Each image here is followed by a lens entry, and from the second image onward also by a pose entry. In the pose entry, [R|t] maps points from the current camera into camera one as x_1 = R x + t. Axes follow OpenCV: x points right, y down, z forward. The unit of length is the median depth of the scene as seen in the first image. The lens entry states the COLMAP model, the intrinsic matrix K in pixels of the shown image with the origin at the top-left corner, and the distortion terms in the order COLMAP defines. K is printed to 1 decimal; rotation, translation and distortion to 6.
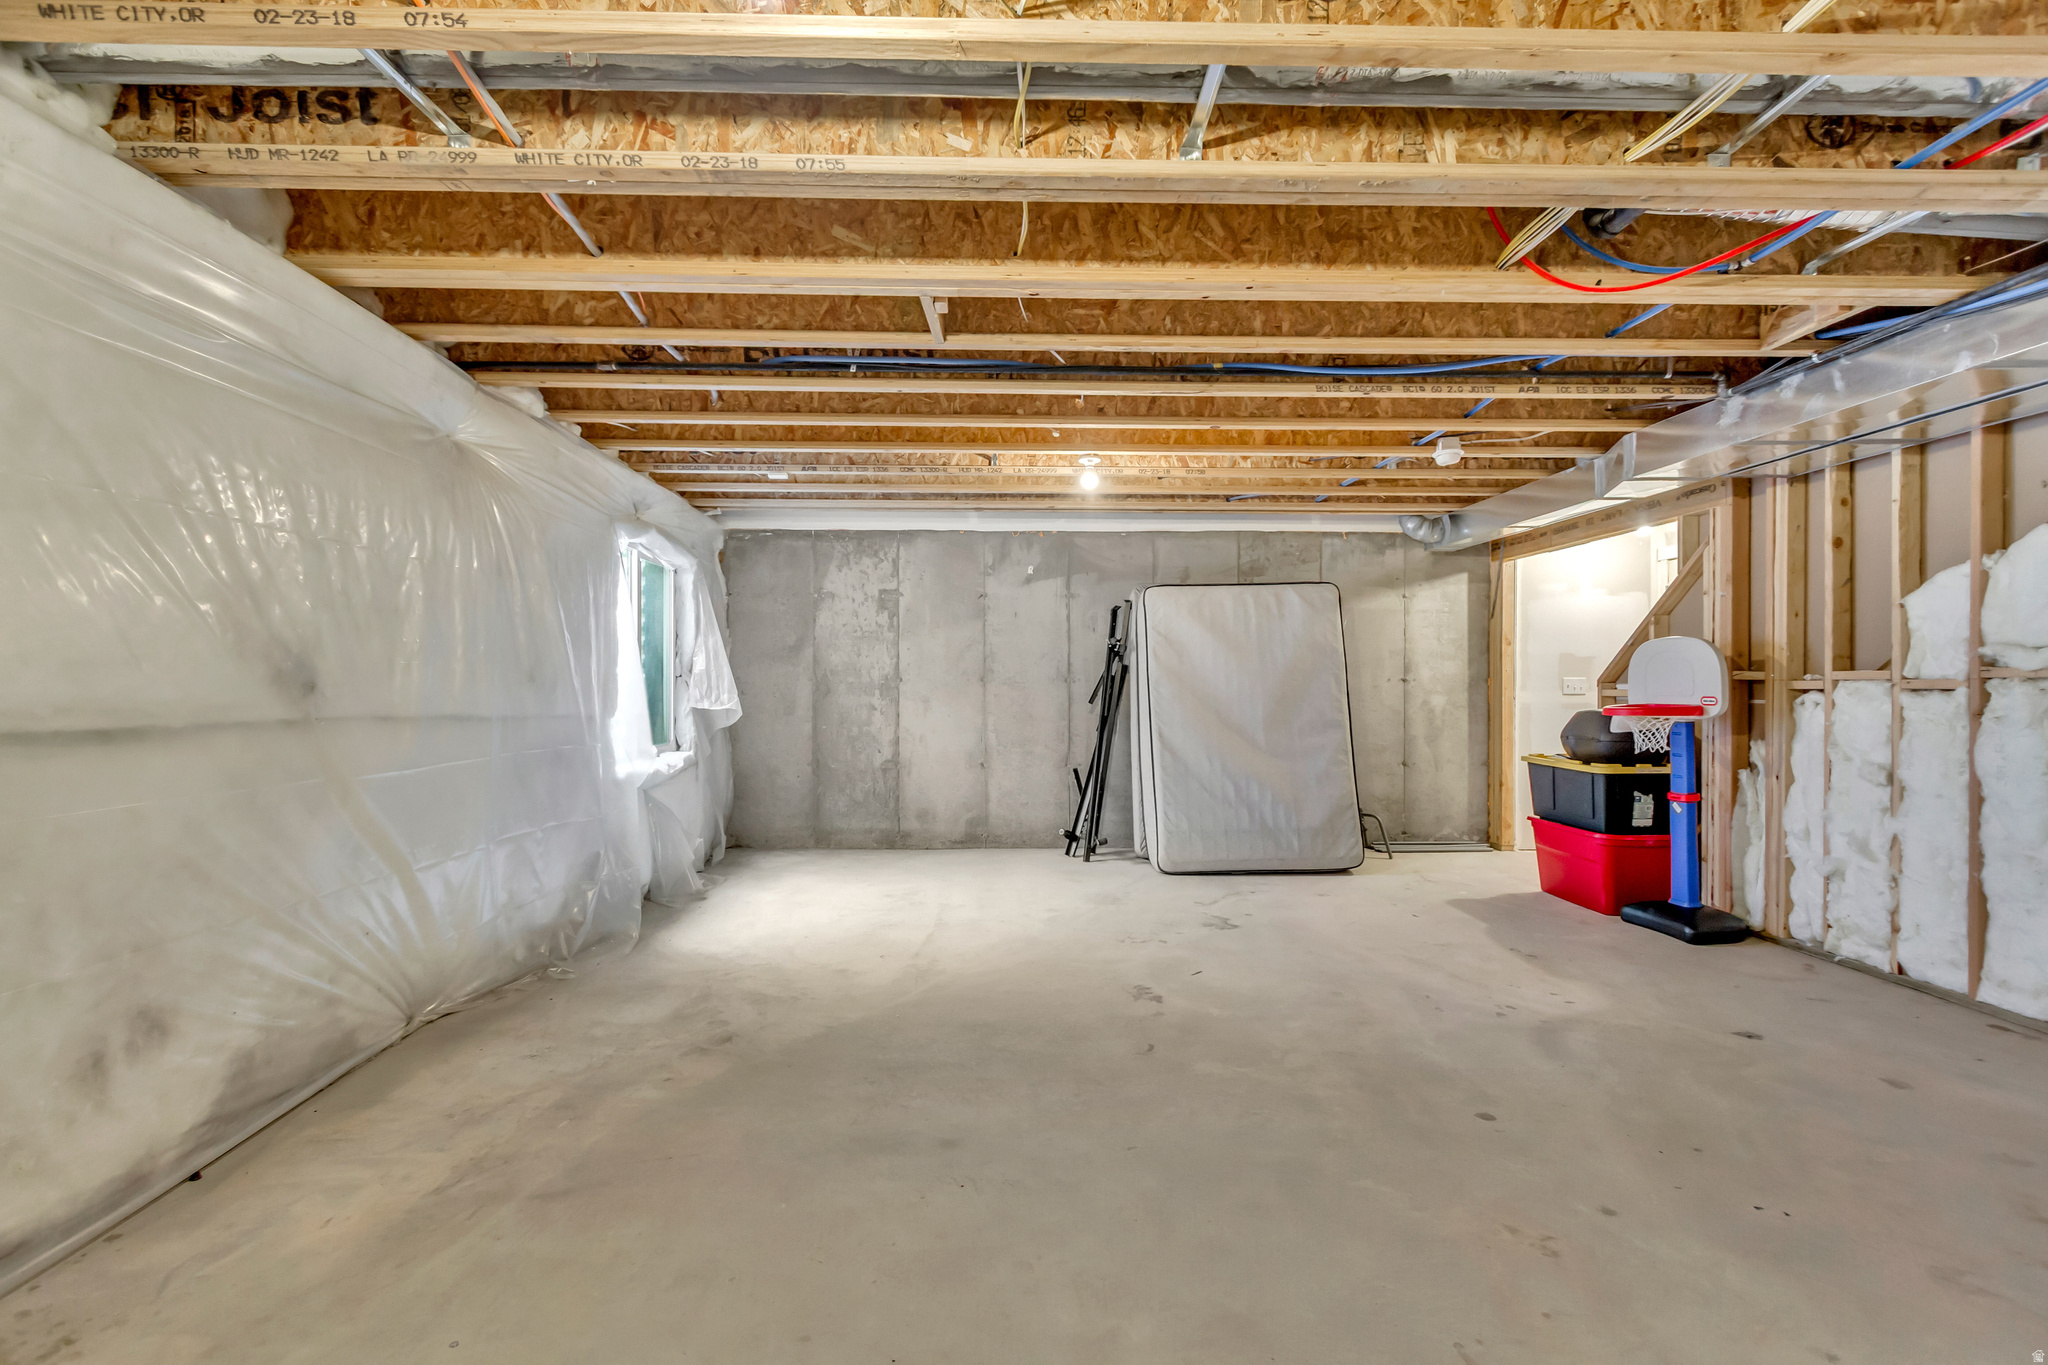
lens RADIAL K [[936.0, 0, 1016.1], [0, 936.0, 680.0], [0, 0, 1]] dist [0.005904, -0.000955]
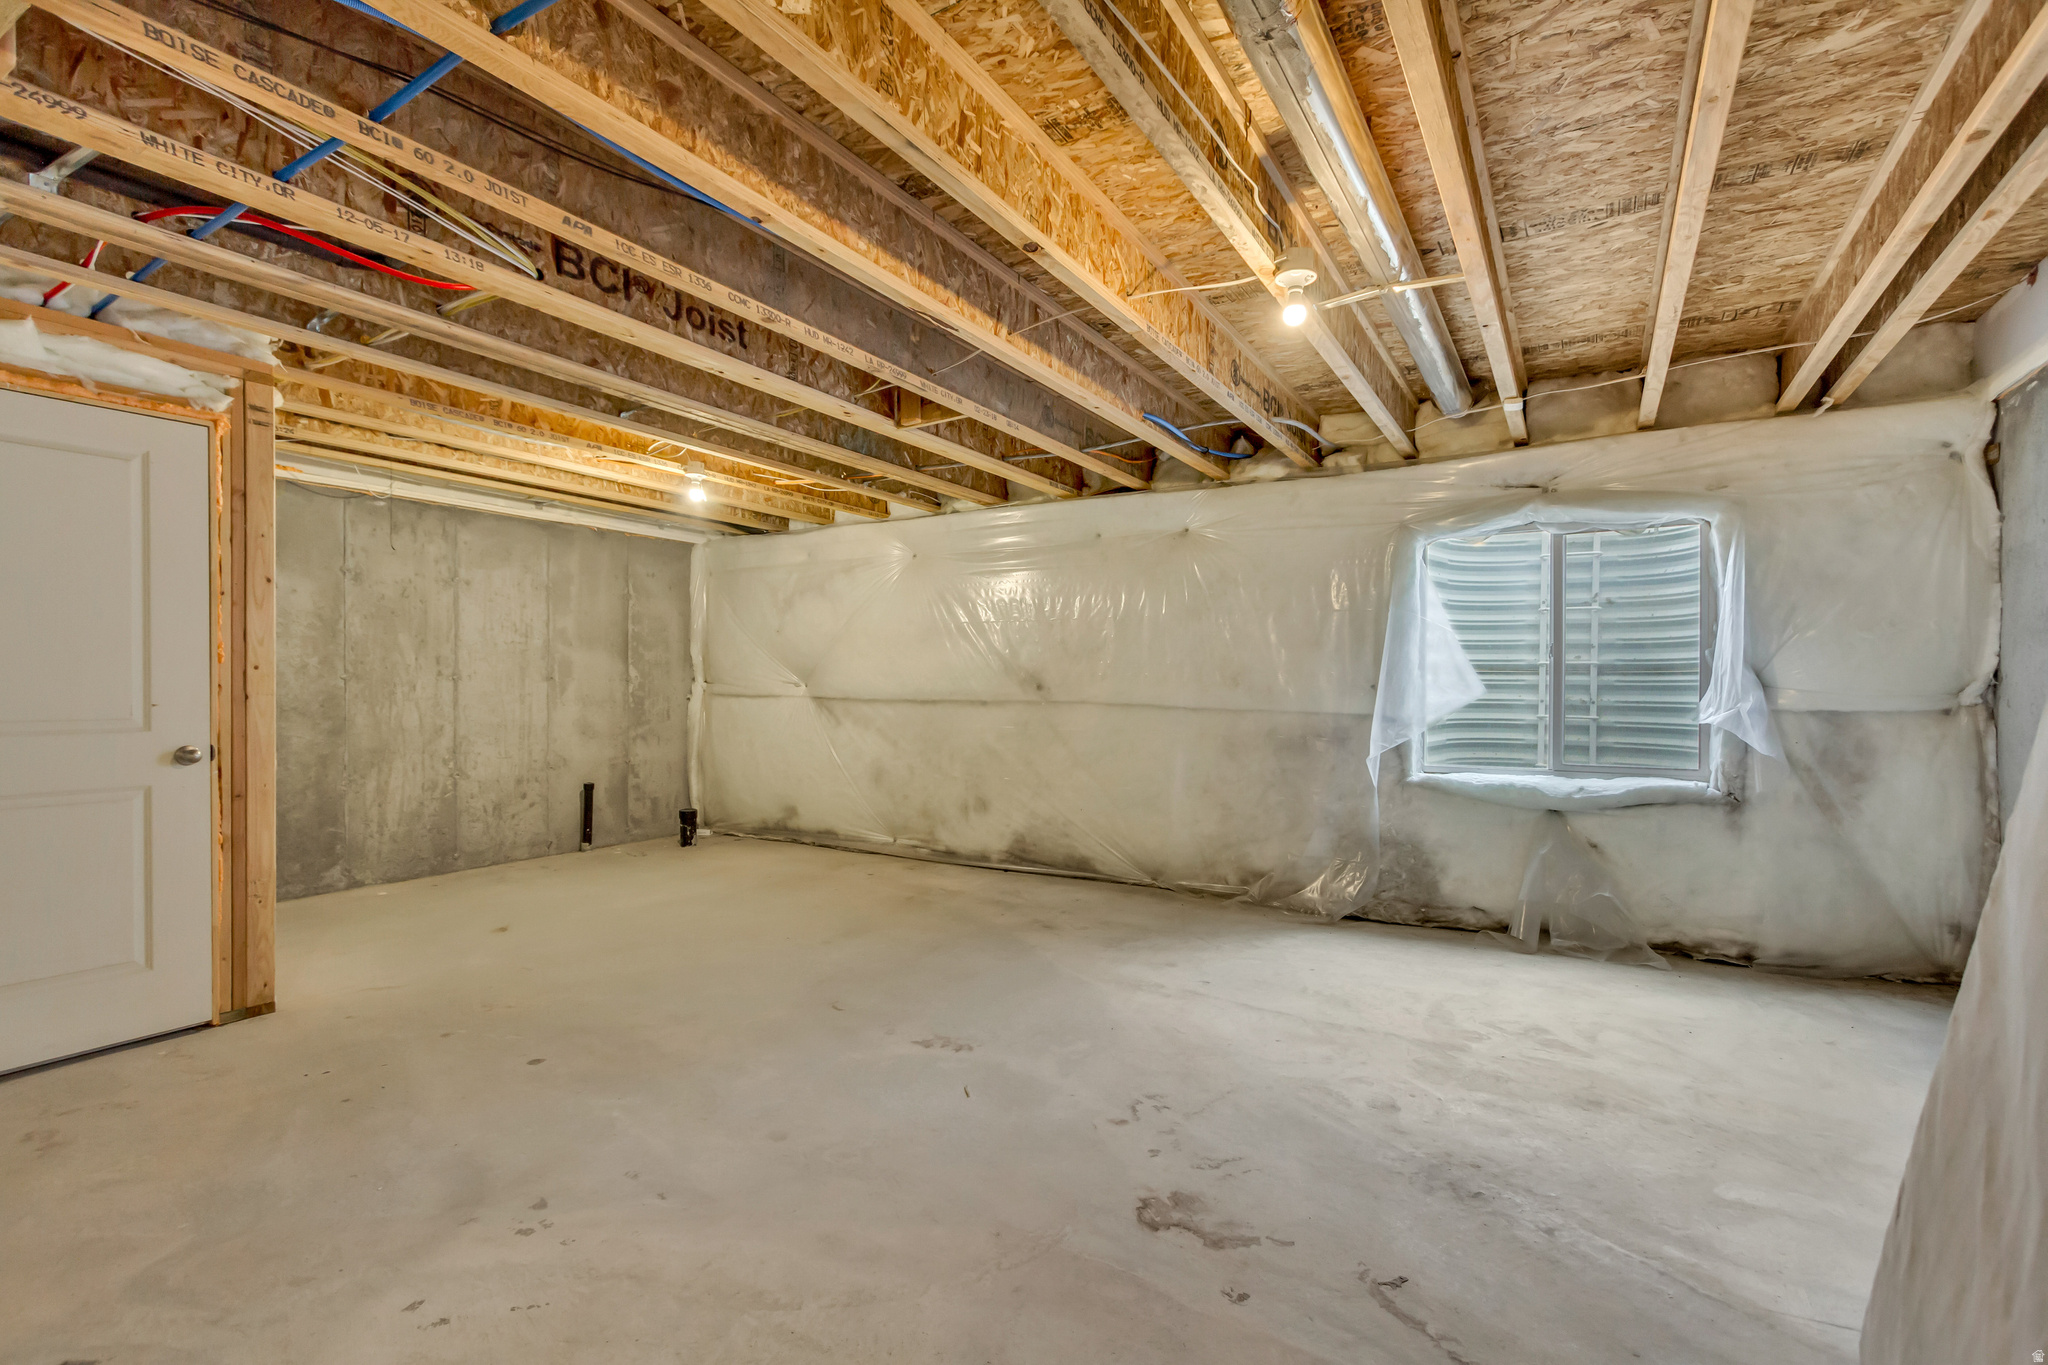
lens RADIAL K [[936.0, 0, 1016.3], [0, 936.0, 695.1], [0, 0, 1]] dist [0.005904, -0.000955]
pose [[-0.541157, 0.005225, -0.840905, 0.874888], [0.001503, 0.999985, 0.005246, 0.012037], [0.840920, 0.001575, -0.541157, 1.615776]]
